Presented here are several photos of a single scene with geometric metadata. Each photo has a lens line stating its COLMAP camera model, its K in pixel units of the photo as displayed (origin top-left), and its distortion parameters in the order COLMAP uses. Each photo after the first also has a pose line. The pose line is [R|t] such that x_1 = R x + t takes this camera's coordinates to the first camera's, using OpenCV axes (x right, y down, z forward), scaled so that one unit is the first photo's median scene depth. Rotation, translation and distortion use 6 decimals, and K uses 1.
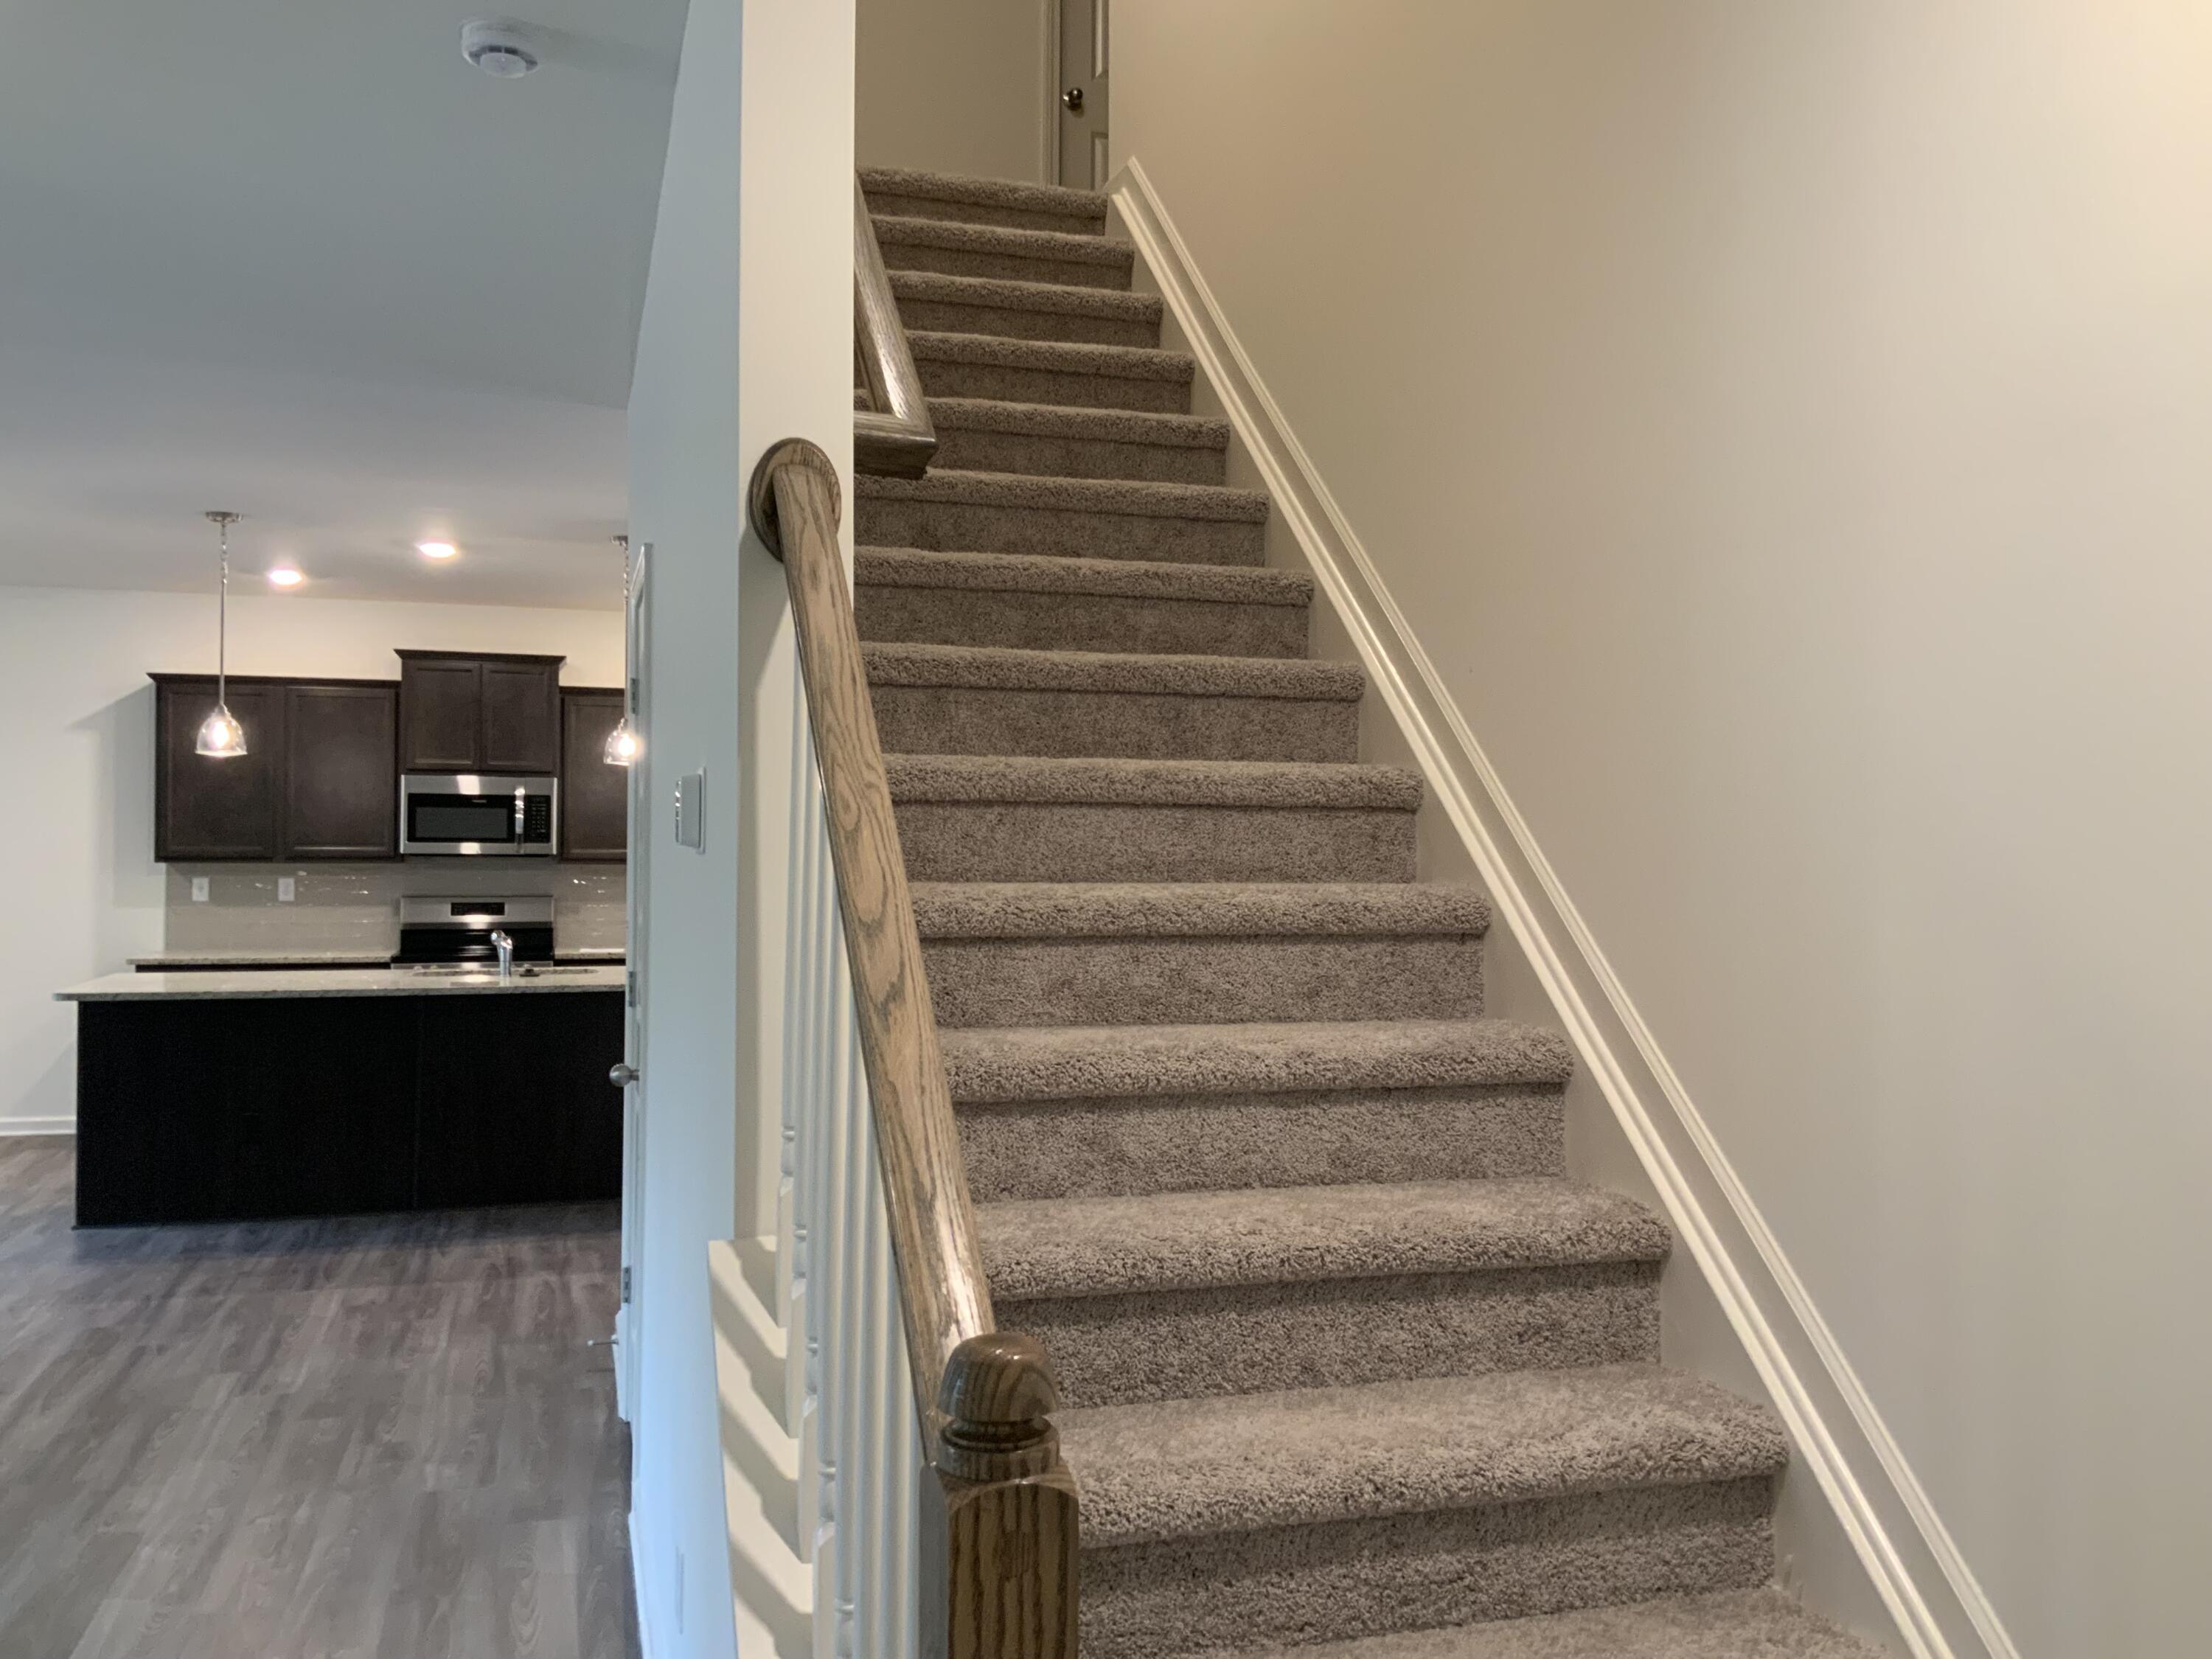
lens RADIAL K [[1811.7, 0, 1106.0], [0, 1811.7, 829.5], [0, 0, 1]] dist [0.004799, -0.002277]
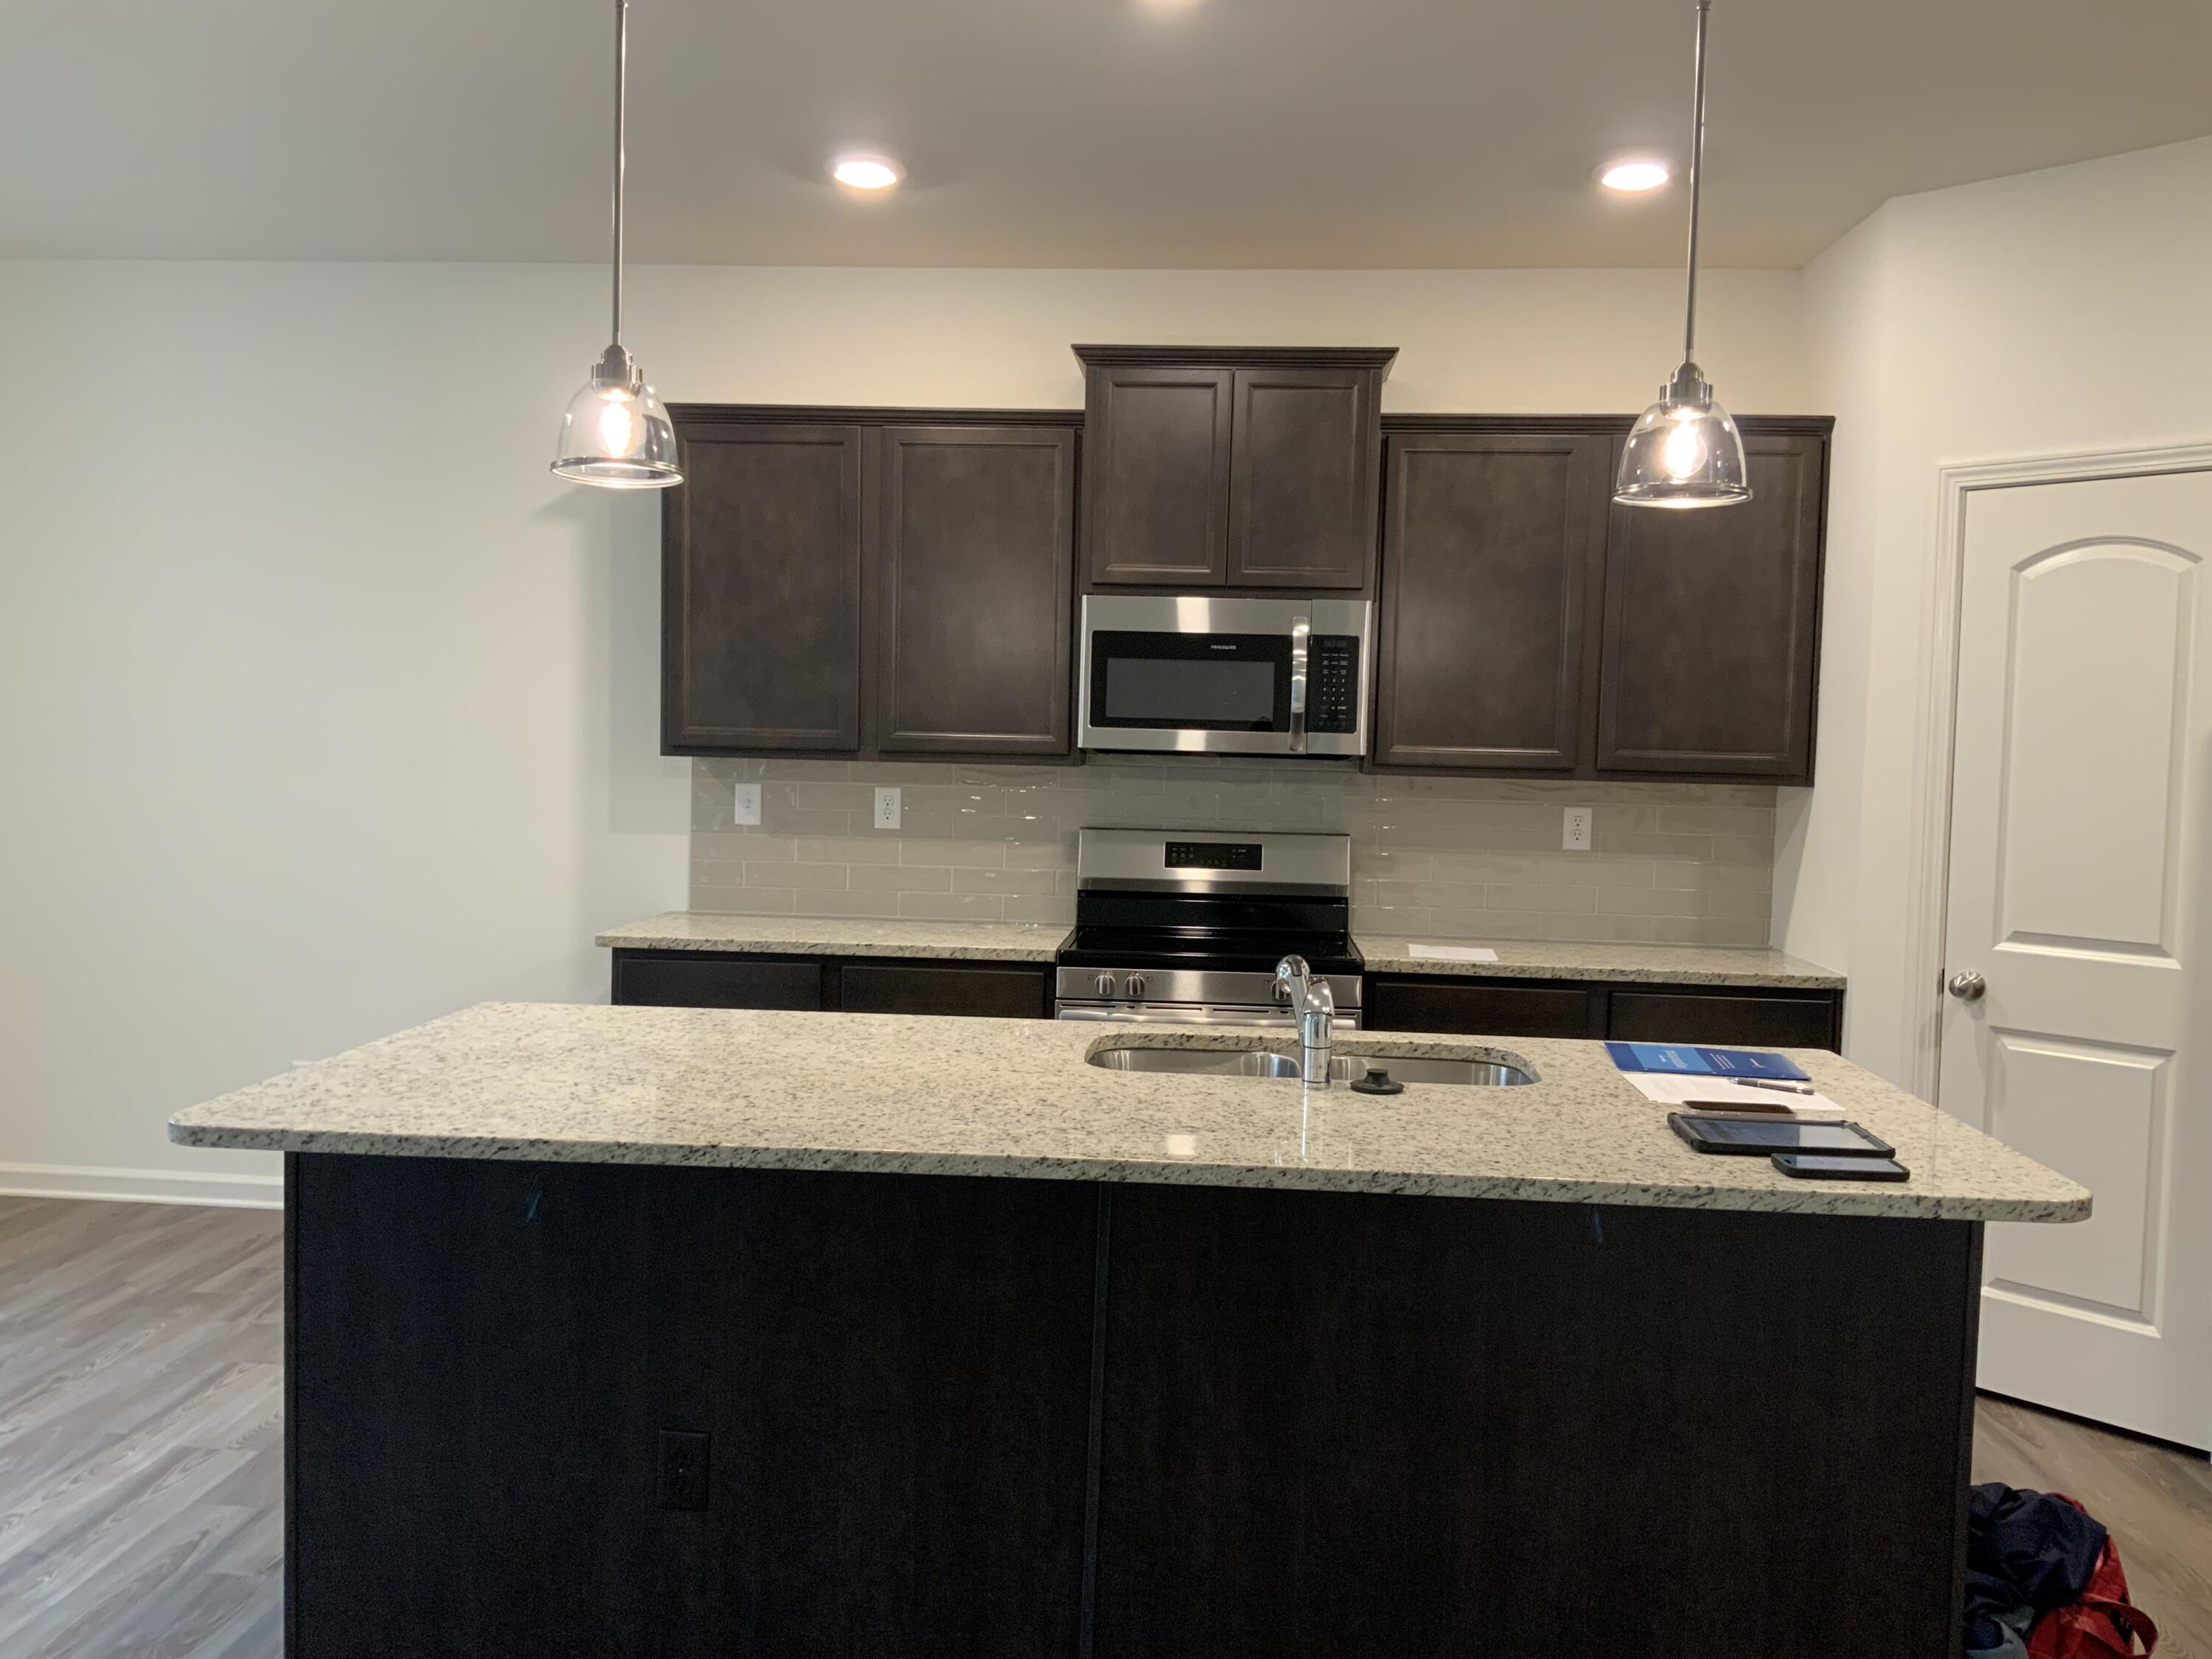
lens RADIAL K [[1811.7, 0, 1106.0], [0, 1811.7, 829.5], [0, 0, 1]] dist [0.004799, -0.002277]
pose [[0.935796, 0.035052, -0.350796, -0.195646], [-0.015183, 0.998129, 0.059232, 0.005556], [0.352216, -0.050103, 0.934577, 0.508474]]
